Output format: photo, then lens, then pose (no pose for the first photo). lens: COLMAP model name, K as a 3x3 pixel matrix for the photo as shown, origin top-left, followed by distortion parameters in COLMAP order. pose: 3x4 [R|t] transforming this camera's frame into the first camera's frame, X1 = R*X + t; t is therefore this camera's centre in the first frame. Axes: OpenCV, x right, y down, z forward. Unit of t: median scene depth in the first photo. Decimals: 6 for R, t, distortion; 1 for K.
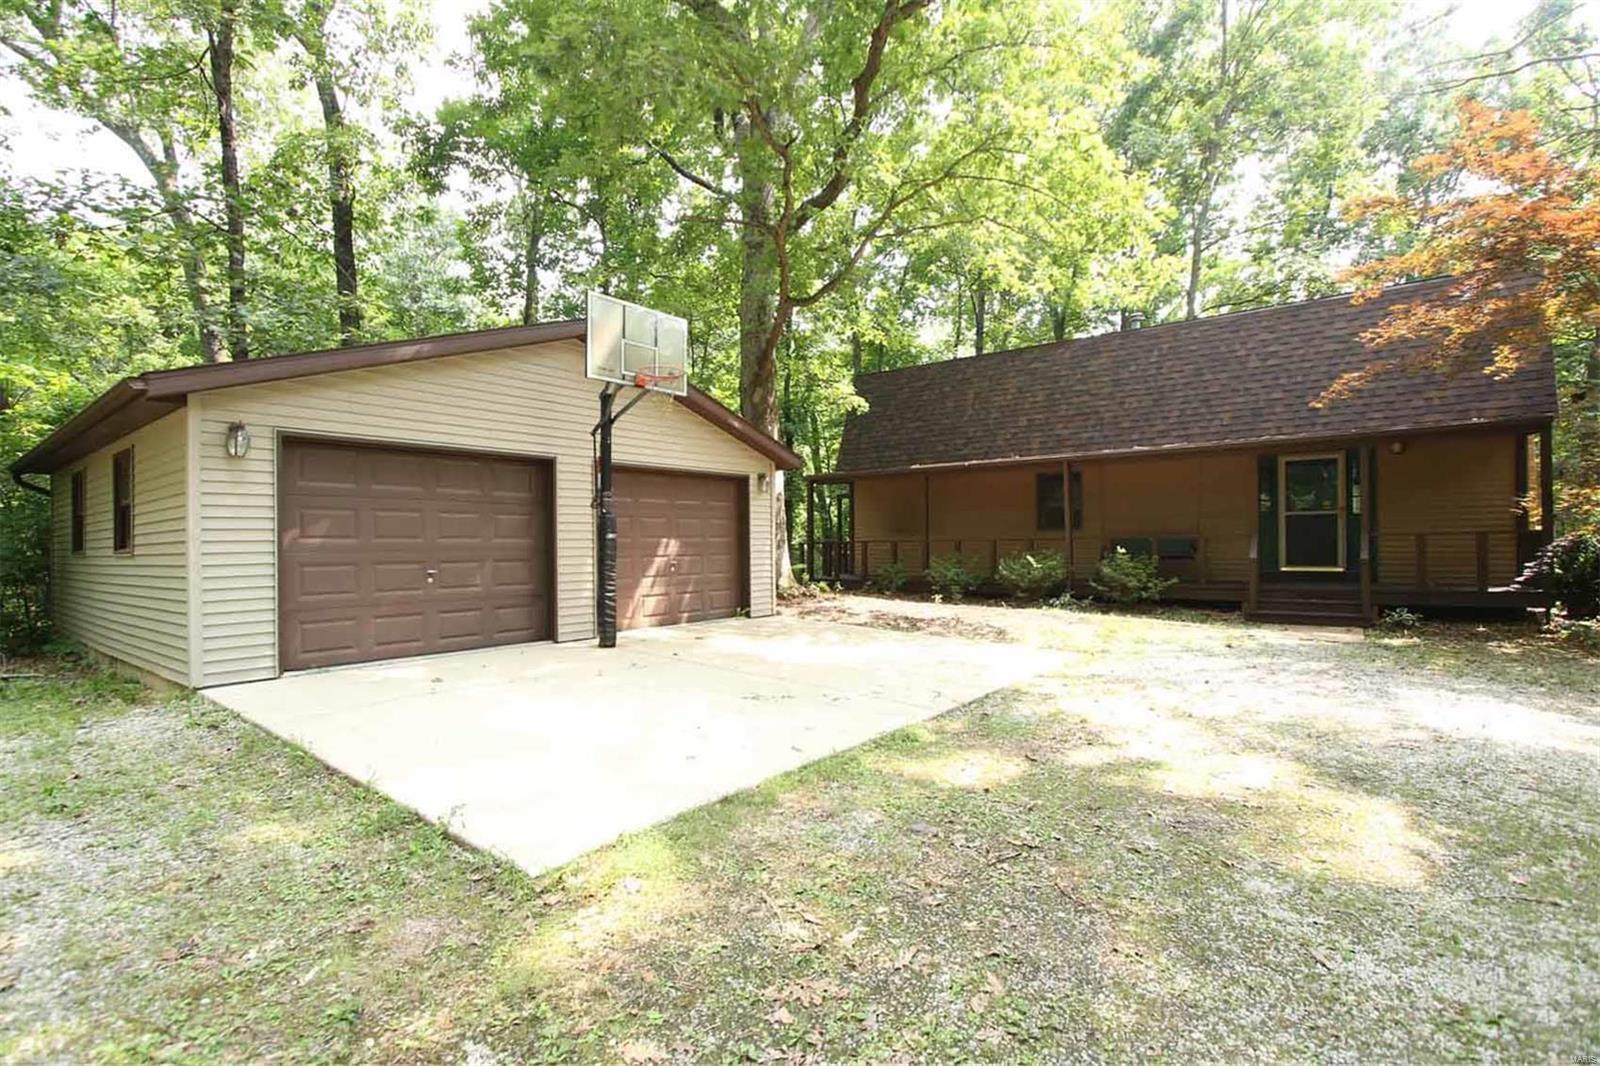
lens RADIAL K [[679.7, 0, 755.7], [0, 679.7, 583.6], [0, 0, 1]] dist [-0.006410, -0.000886]
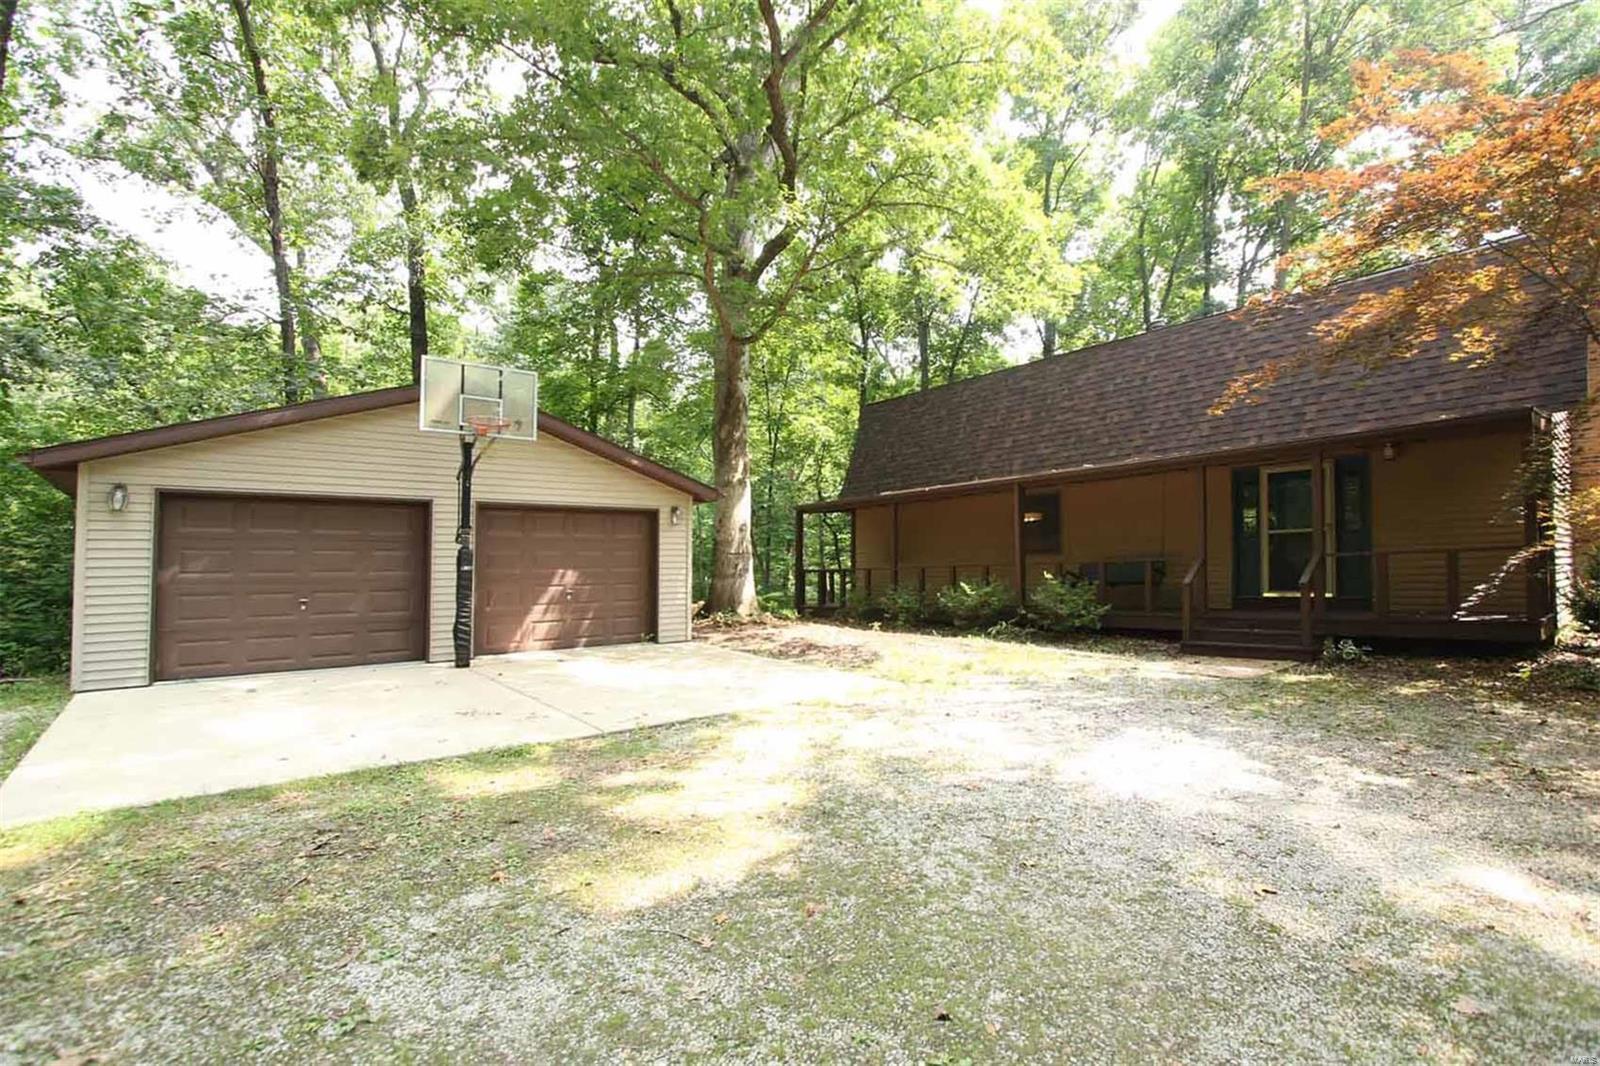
lens RADIAL K [[679.7, 0, 829.7], [0, 679.7, 588.4], [0, 0, 1]] dist [-0.006410, -0.000886]
pose [[0.978956, -0.006137, -0.203977, 0.590828], [-0.000950, 0.999400, -0.034626, 0.001745], [0.204067, 0.034091, 0.978363, 0.027716]]
